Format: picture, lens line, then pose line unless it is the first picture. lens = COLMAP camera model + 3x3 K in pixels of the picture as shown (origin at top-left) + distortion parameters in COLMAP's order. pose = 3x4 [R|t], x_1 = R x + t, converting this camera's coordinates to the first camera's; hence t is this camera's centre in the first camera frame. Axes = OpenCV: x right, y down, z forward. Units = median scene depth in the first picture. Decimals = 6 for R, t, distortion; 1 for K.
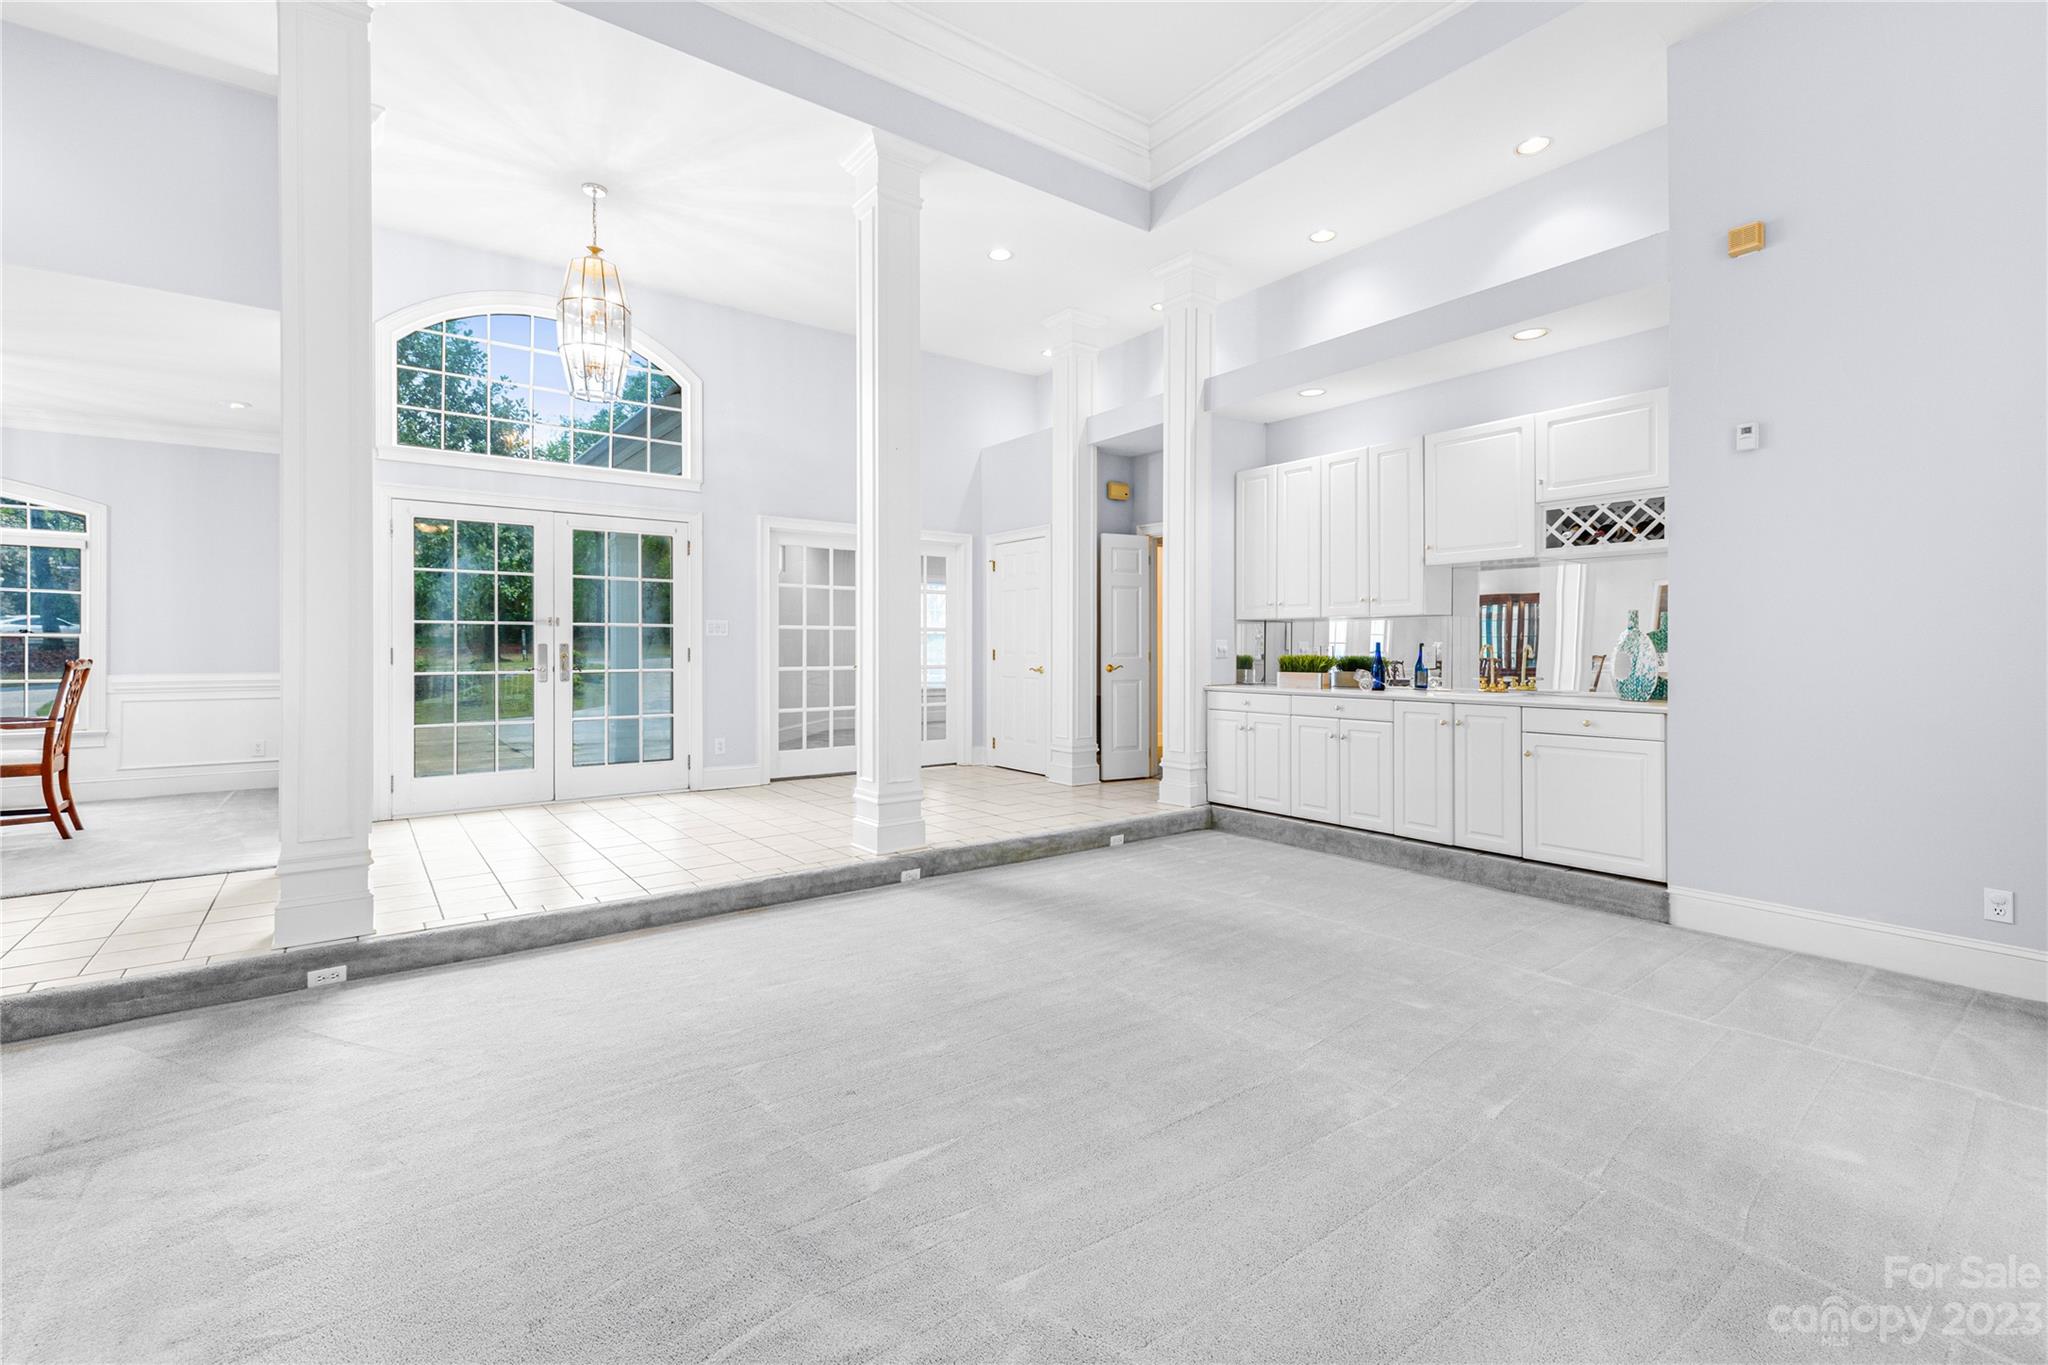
lens RADIAL K [[901.8, 0, 1025.7], [0, 901.8, 653.3], [0, 0, 1]] dist [0.009178, 0.000257]
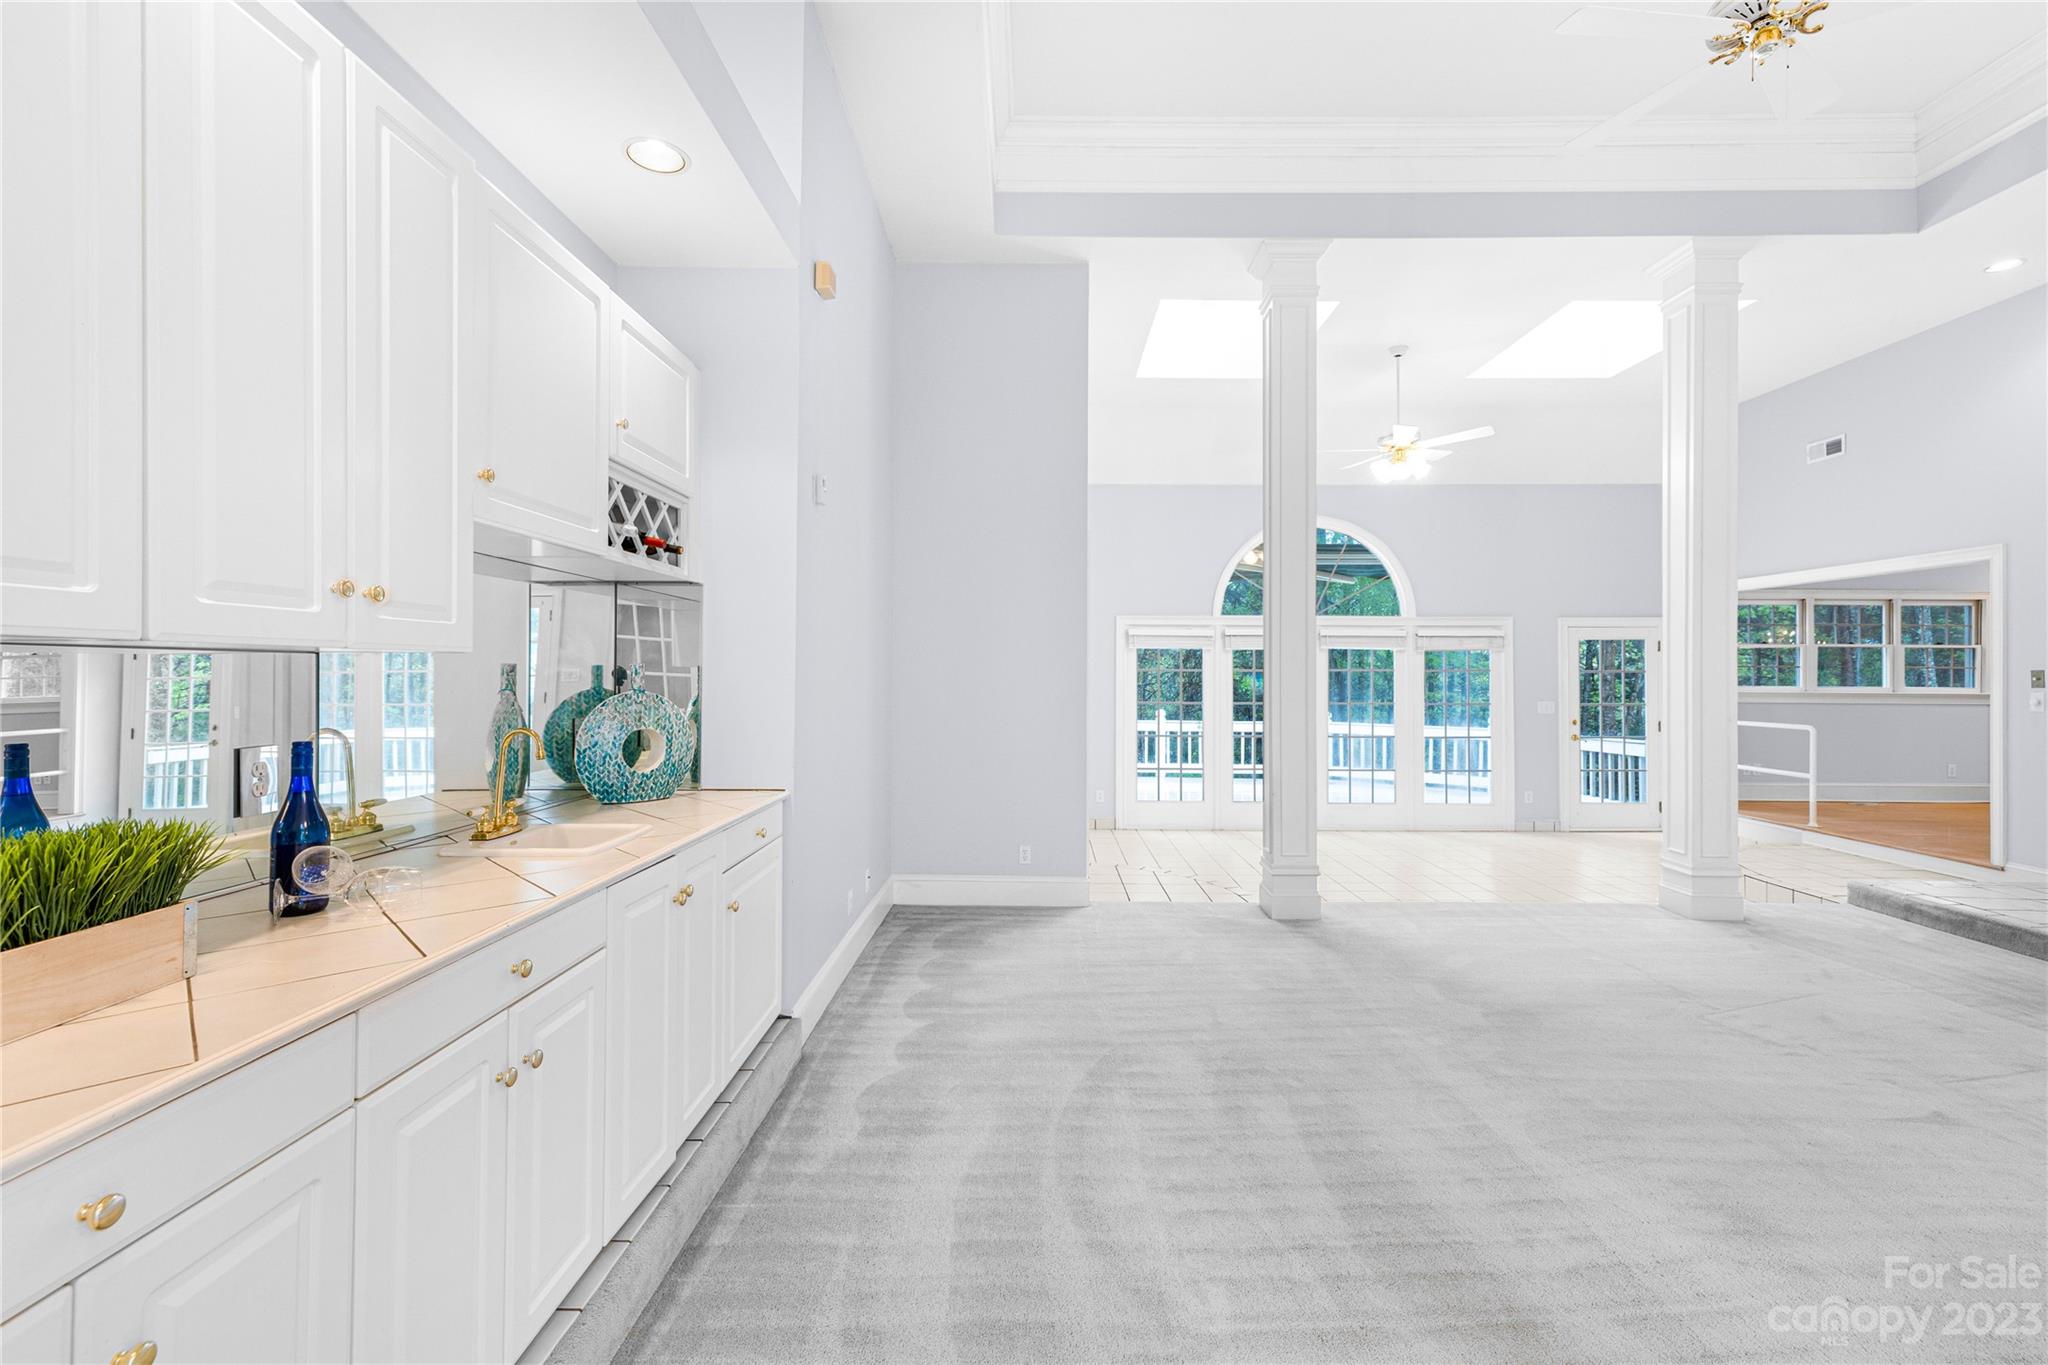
lens RADIAL K [[884.5, 0, 1043.5], [0, 884.5, 671.3], [0, 0, 1]] dist [0.004653, 0.000349]
pose [[-0.798935, 0.001428, 0.601415, 0.039151], [0.001978, 0.999998, 0.000254, -0.034851], [-0.601414, 0.001392, -0.798937, 1.099579]]
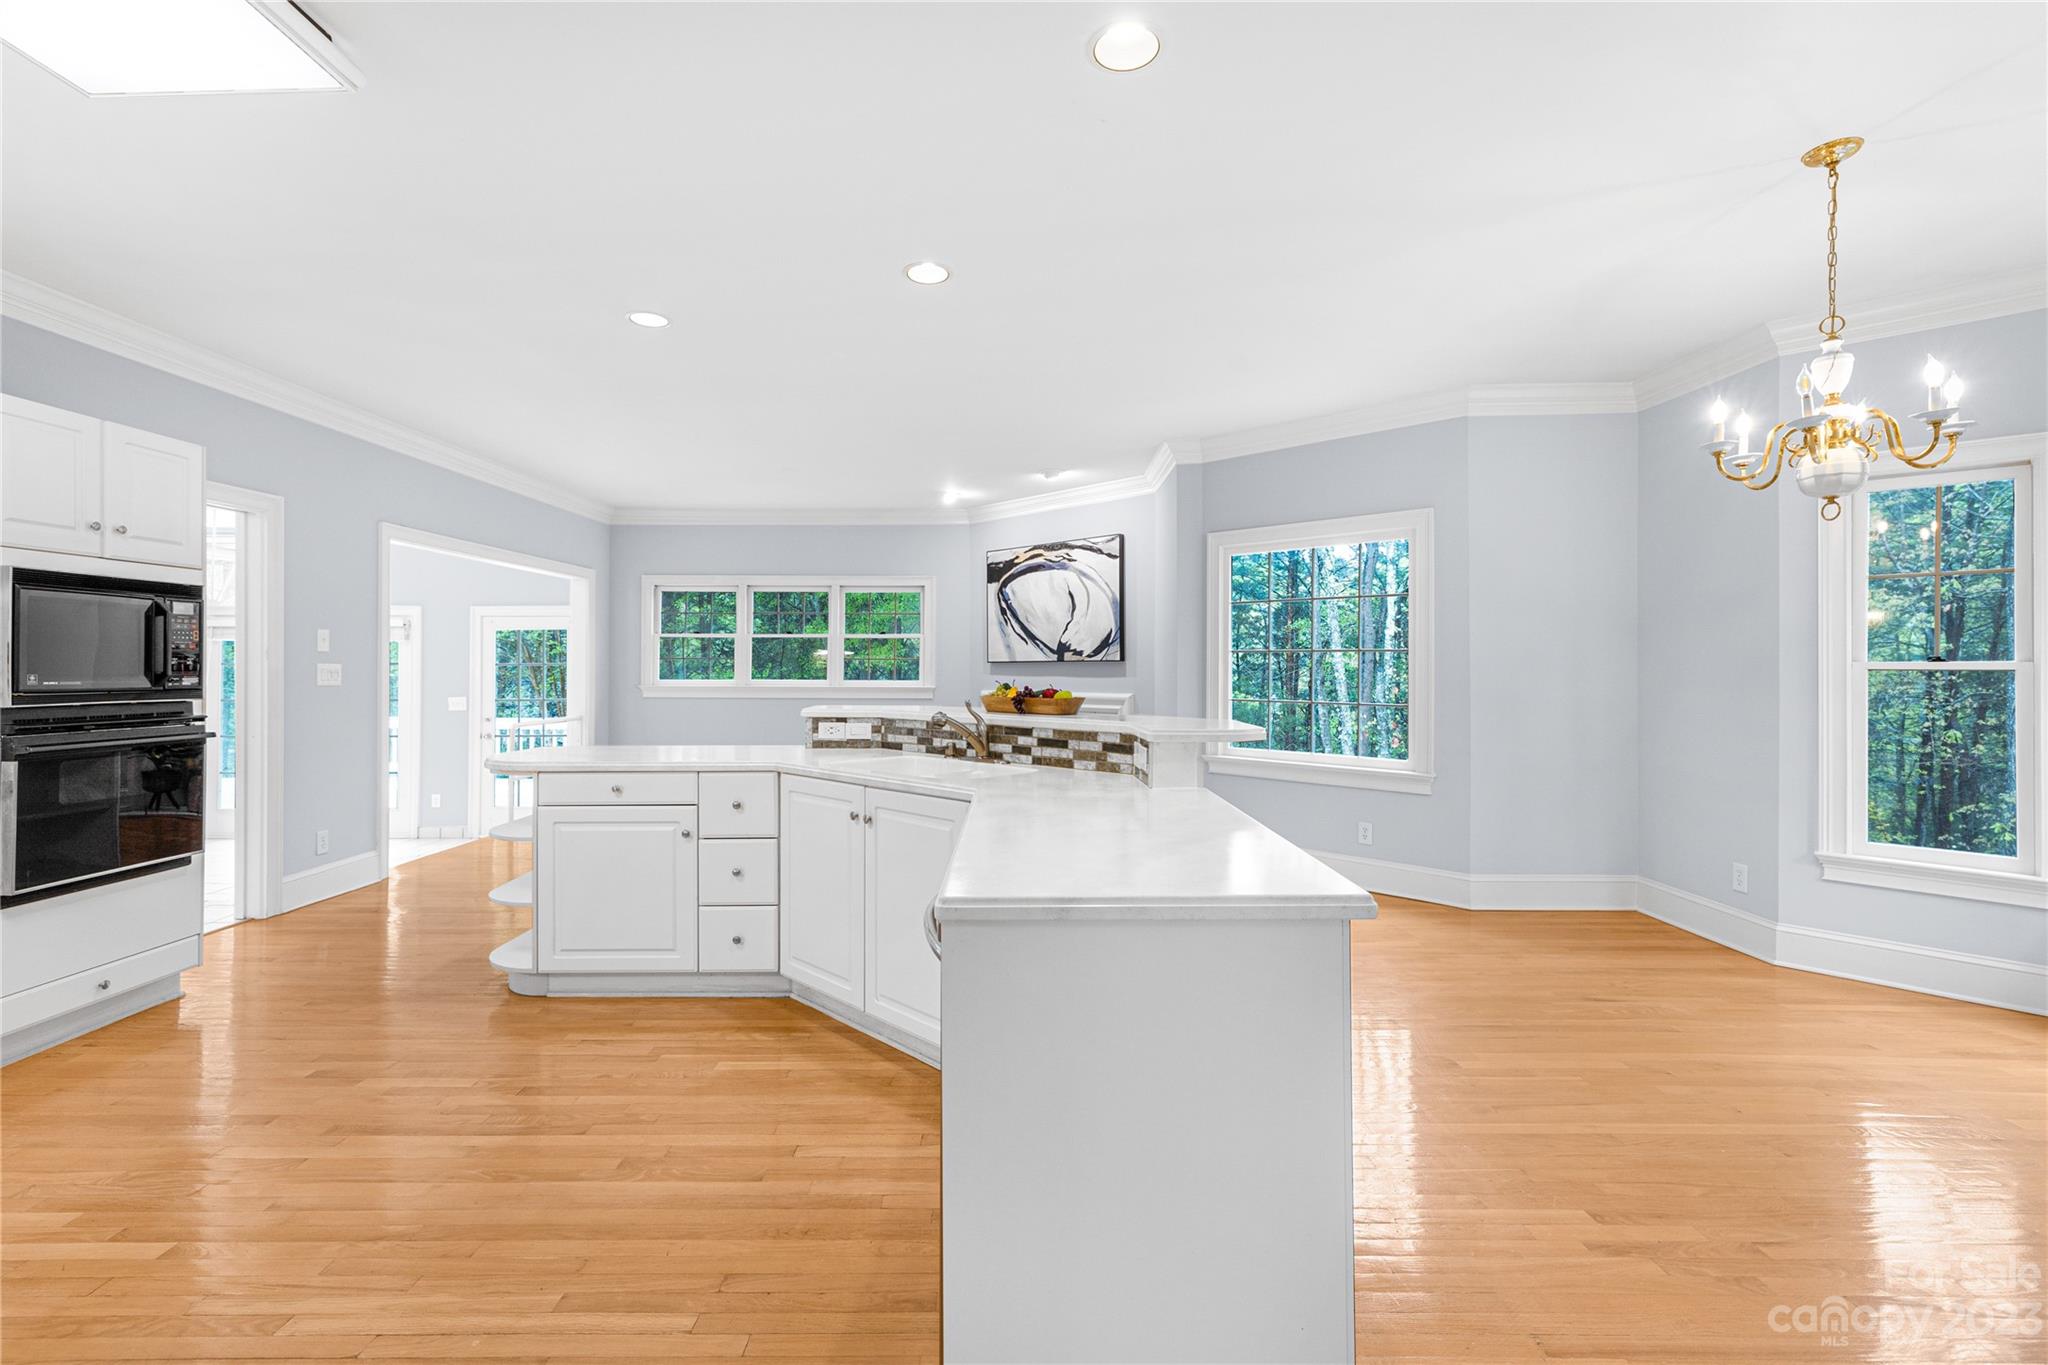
lens RADIAL K [[892.7, 0, 1022.4], [0, 892.7, 670.6], [0, 0, 1]] dist [0.004978, -0.000244]
pose [[-0.807159, -0.000544, 0.590334, -1.427427], [0.004084, 0.999970, 0.006506, -0.026476], [-0.590320, 0.007662, -0.807133, -0.151595]]
